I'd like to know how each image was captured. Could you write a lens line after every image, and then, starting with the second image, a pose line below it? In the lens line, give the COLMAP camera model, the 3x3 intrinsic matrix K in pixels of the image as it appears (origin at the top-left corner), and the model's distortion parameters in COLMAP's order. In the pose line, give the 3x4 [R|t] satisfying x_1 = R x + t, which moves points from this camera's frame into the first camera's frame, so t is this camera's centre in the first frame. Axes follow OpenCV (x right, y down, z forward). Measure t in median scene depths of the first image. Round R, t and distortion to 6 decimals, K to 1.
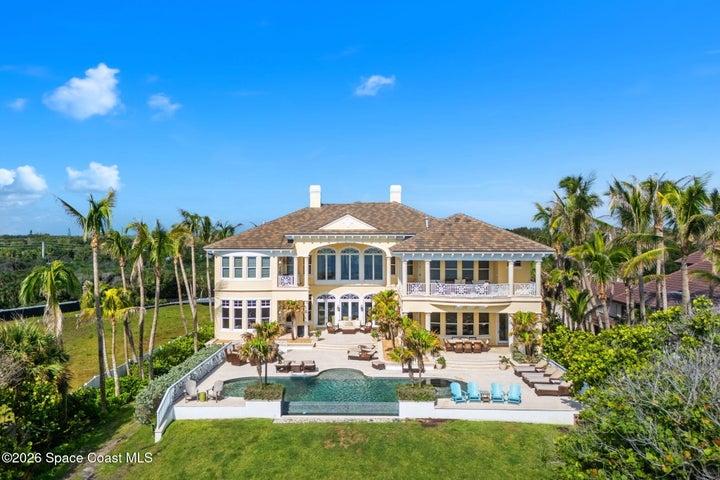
lens RADIAL K [[522.8, 0, 360.0], [0, 522.8, 240.0], [0, 0, 1]] dist [0.111122, -0.194760]
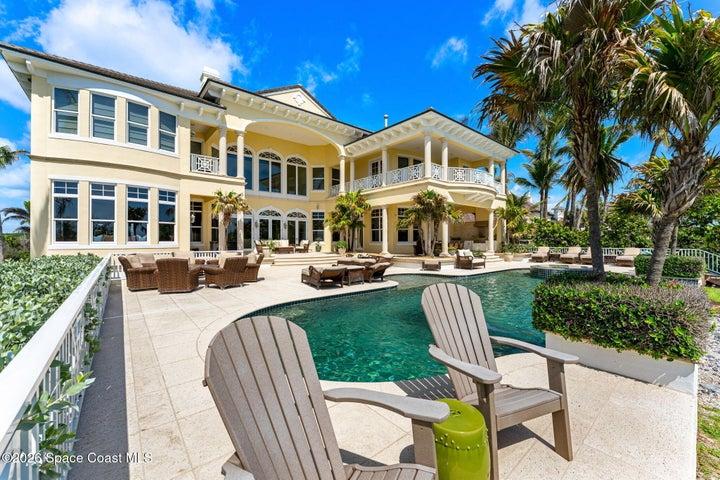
lens RADIAL K [[288.0, 0, 360.0], [0, 288.0, 240.0], [0, 0, 1]] dist [-0.001613, -0.000040]
pose [[0.751463, 0.004270, 0.659761, -0.241443], [0.002502, 0.999953, -0.009321, 0.180446], [-0.659770, 0.008655, 0.751418, 0.676572]]
